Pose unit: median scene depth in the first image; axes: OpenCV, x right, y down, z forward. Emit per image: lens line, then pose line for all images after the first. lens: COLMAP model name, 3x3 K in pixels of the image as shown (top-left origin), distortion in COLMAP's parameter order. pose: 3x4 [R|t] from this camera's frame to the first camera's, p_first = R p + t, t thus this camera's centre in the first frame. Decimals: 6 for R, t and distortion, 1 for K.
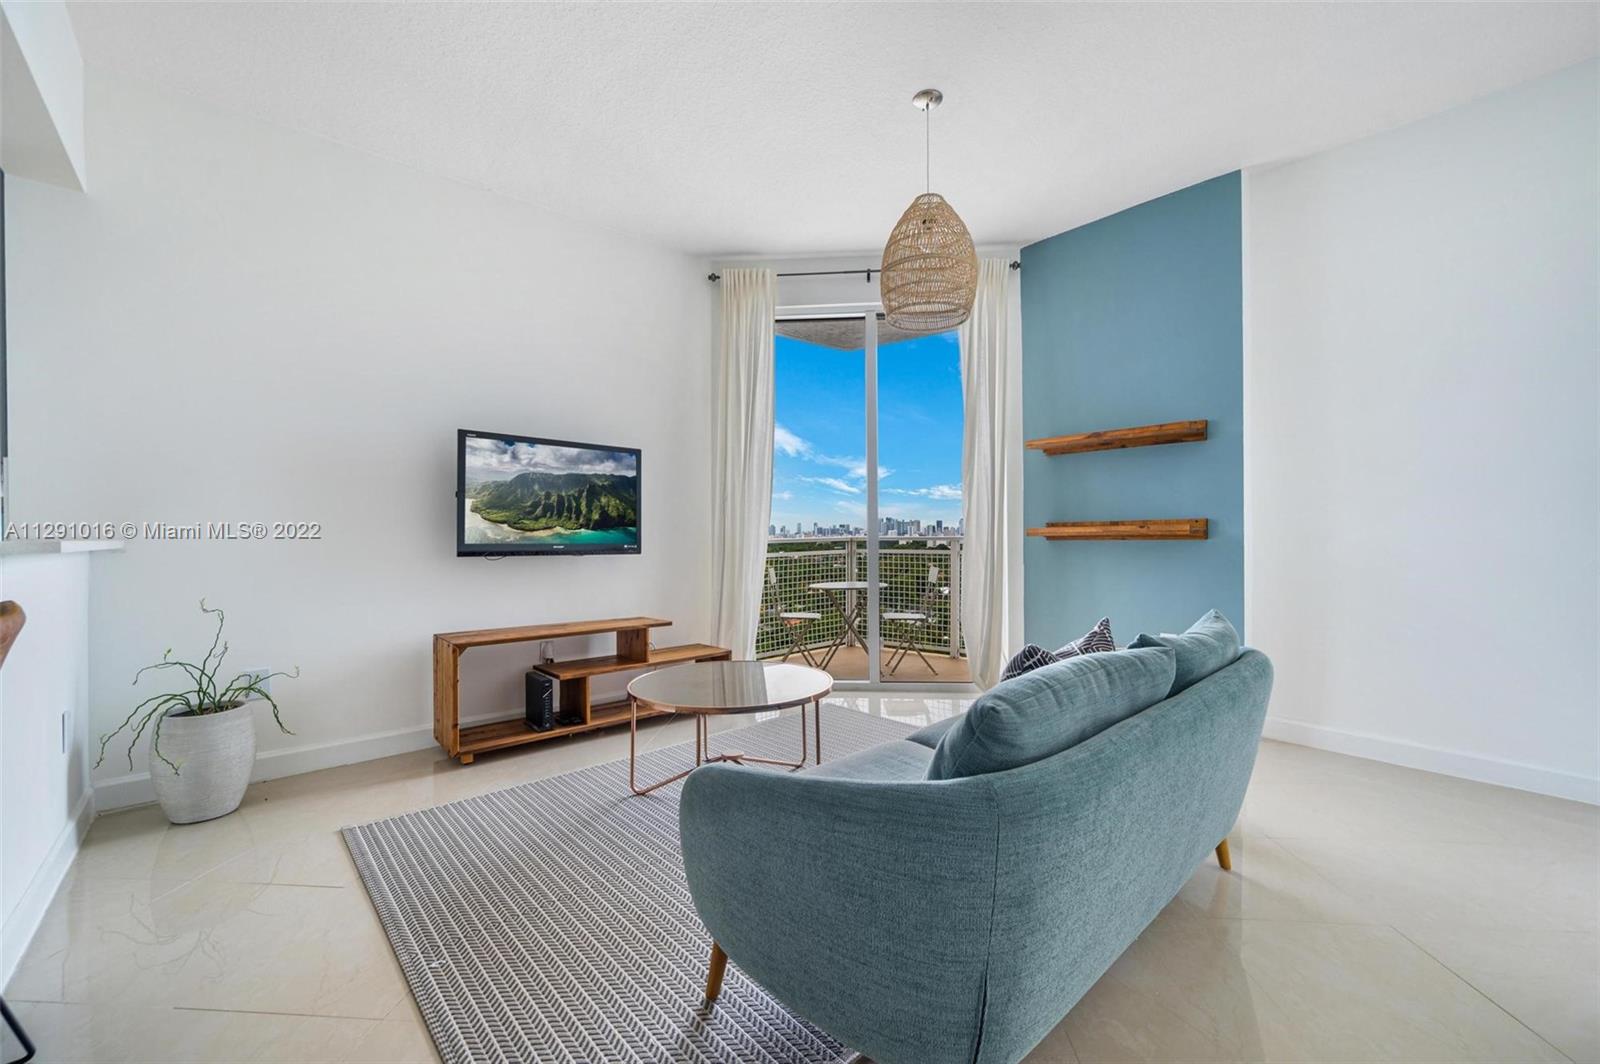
lens RADIAL K [[641.2, 0, 806.2], [0, 641.2, 540.7], [0, 0, 1]] dist [-0.002017, 0.001199]
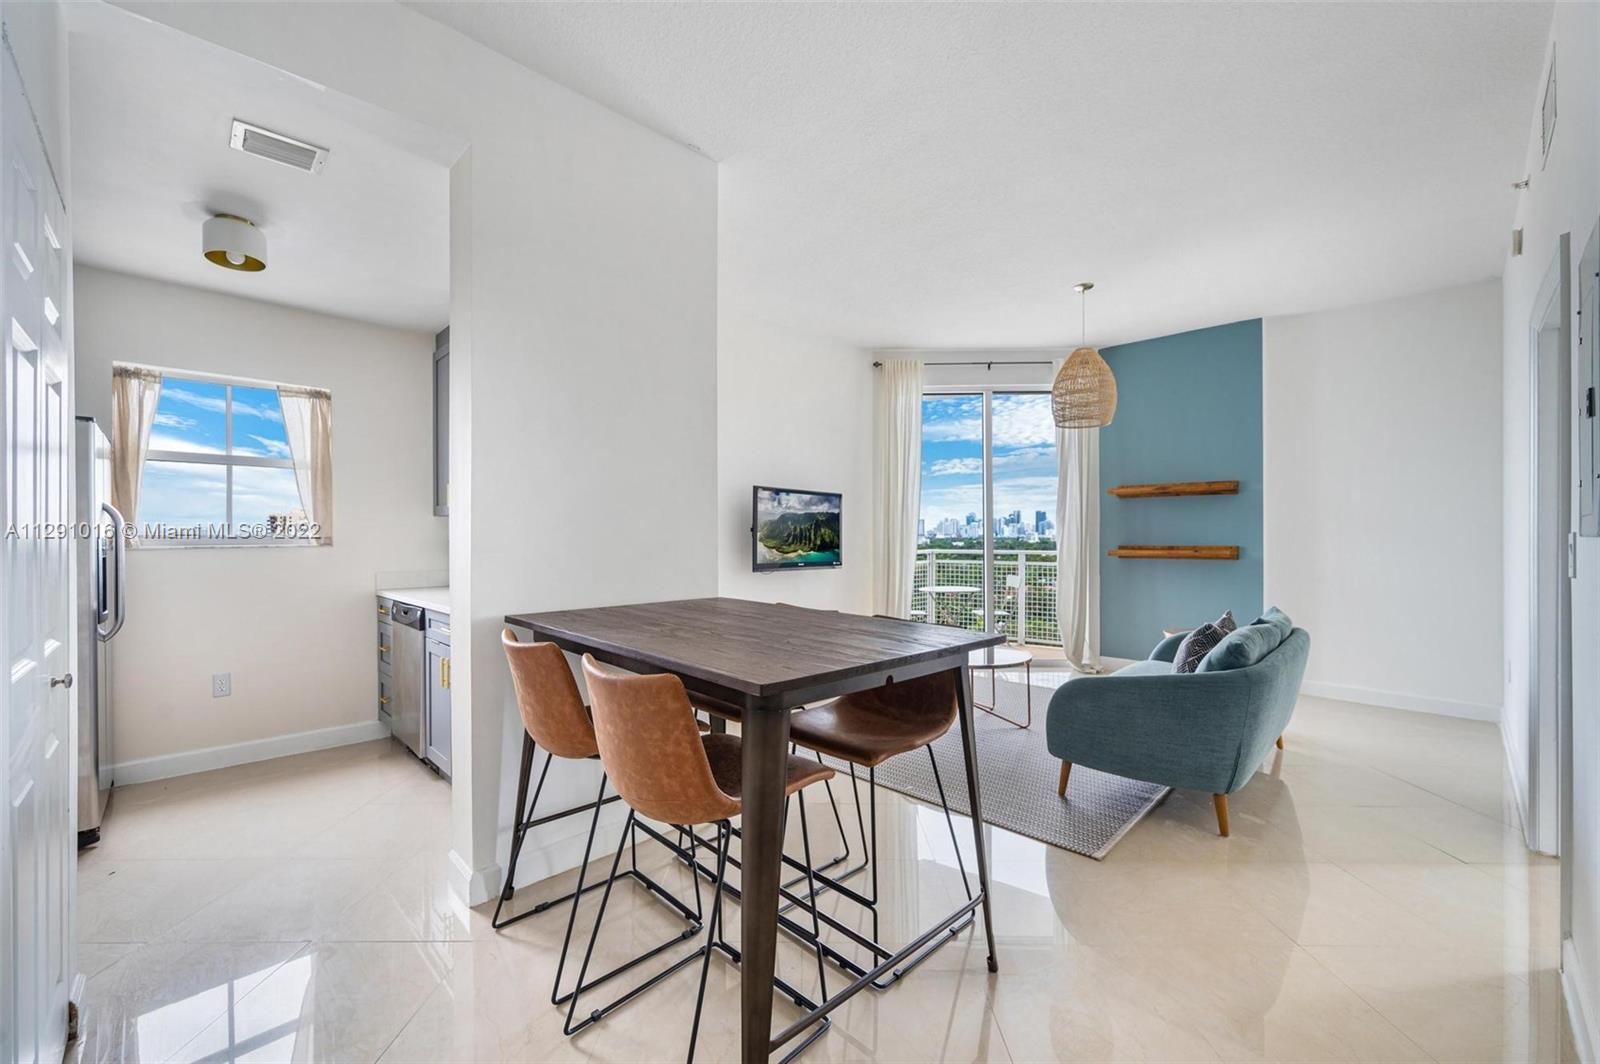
lens RADIAL K [[641.2, 0, 794.6], [0, 641.2, 535.8], [0, 0, 1]] dist [-0.002017, 0.001199]
pose [[0.998852, 0.004053, 0.047740, -0.469835], [-0.003672, 0.999961, -0.008059, -0.042376], [-0.047771, 0.007875, 0.998827, -0.433632]]
